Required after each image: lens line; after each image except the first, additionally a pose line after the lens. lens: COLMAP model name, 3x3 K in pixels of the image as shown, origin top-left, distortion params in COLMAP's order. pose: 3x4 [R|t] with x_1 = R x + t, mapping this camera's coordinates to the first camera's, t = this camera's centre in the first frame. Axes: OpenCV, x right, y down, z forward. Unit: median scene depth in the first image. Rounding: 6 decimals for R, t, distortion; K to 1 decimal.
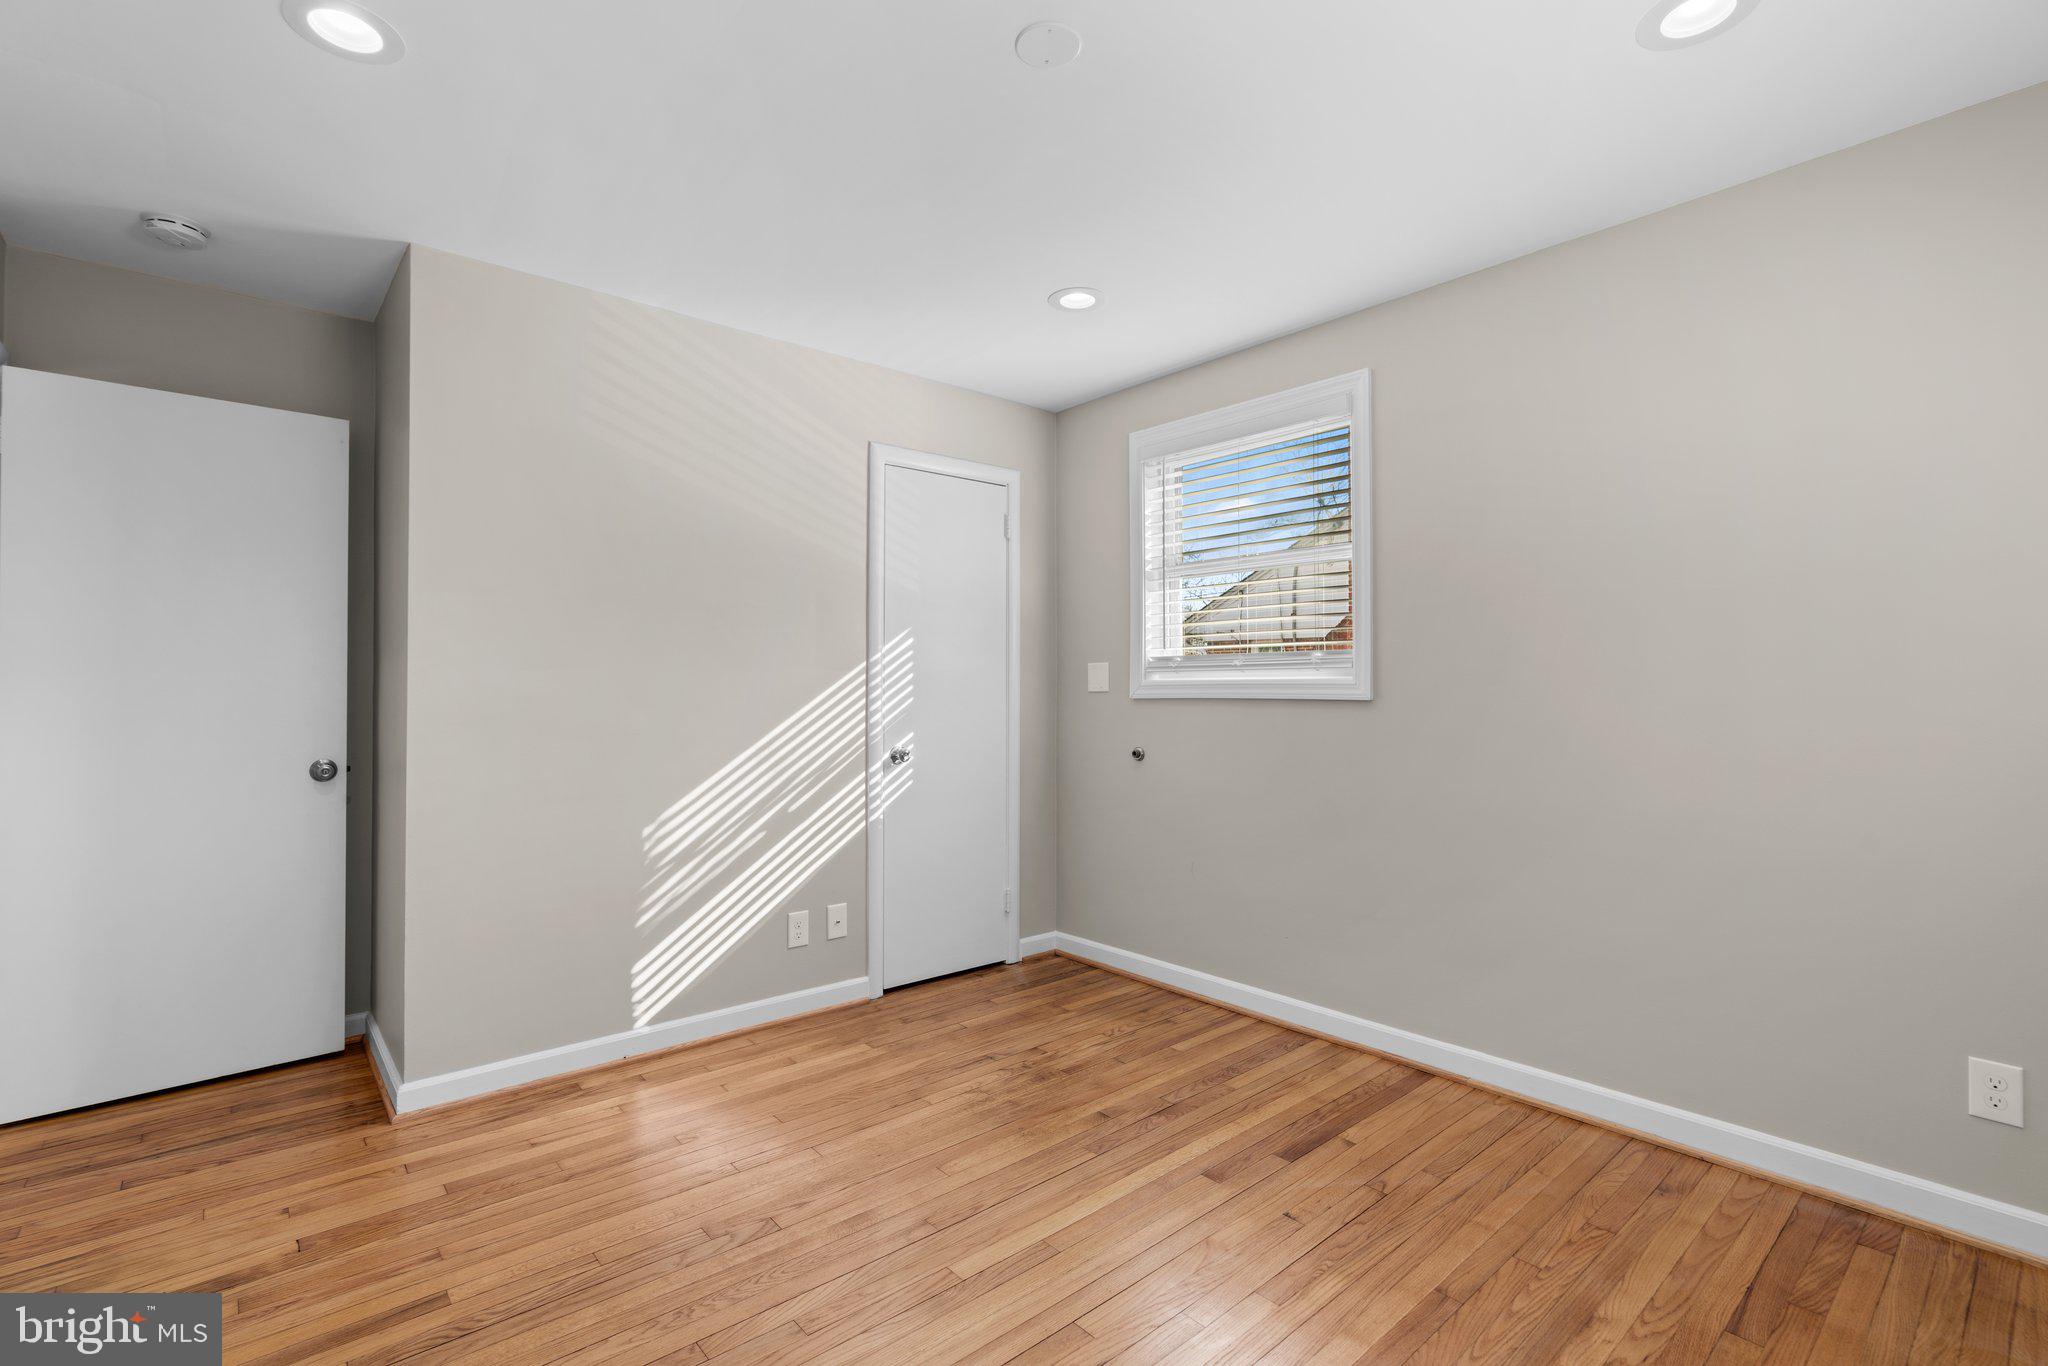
lens RADIAL K [[935.5, 0, 1036.4], [0, 935.5, 677.1], [0, 0, 1]] dist [-0.012302, 0.005137]
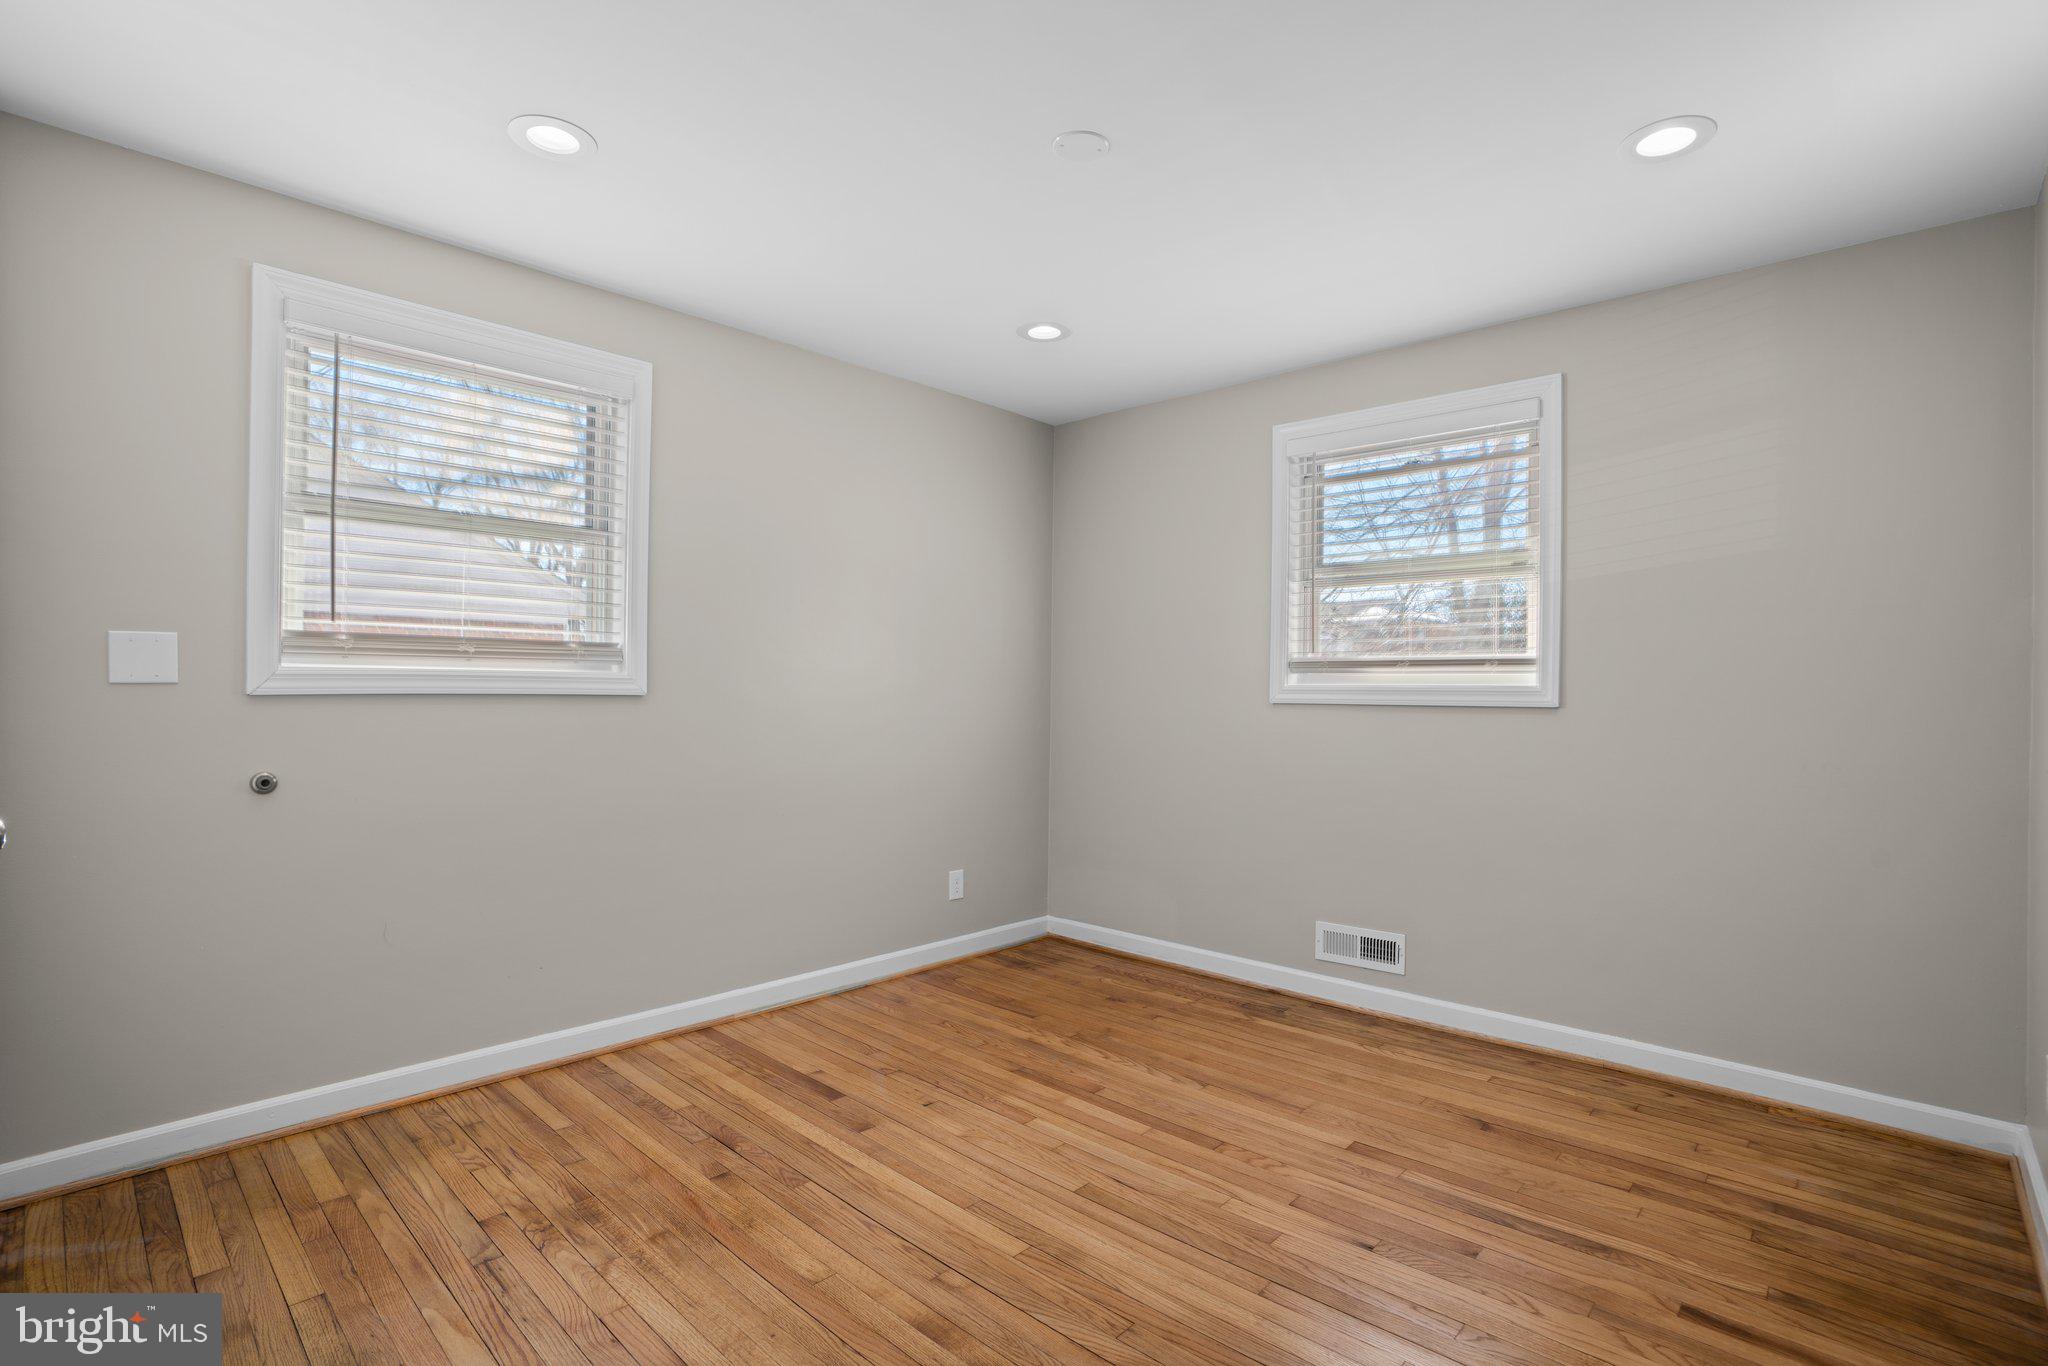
lens RADIAL K [[935.5, 0, 1037.0], [0, 935.5, 692.6], [0, 0, 1]] dist [-0.012302, 0.005137]
pose [[-0.081886, -0.003476, 0.996636, -0.727450], [-0.023820, 0.999715, 0.001529, 0.011062], [-0.996357, -0.023614, -0.081946, 0.704880]]
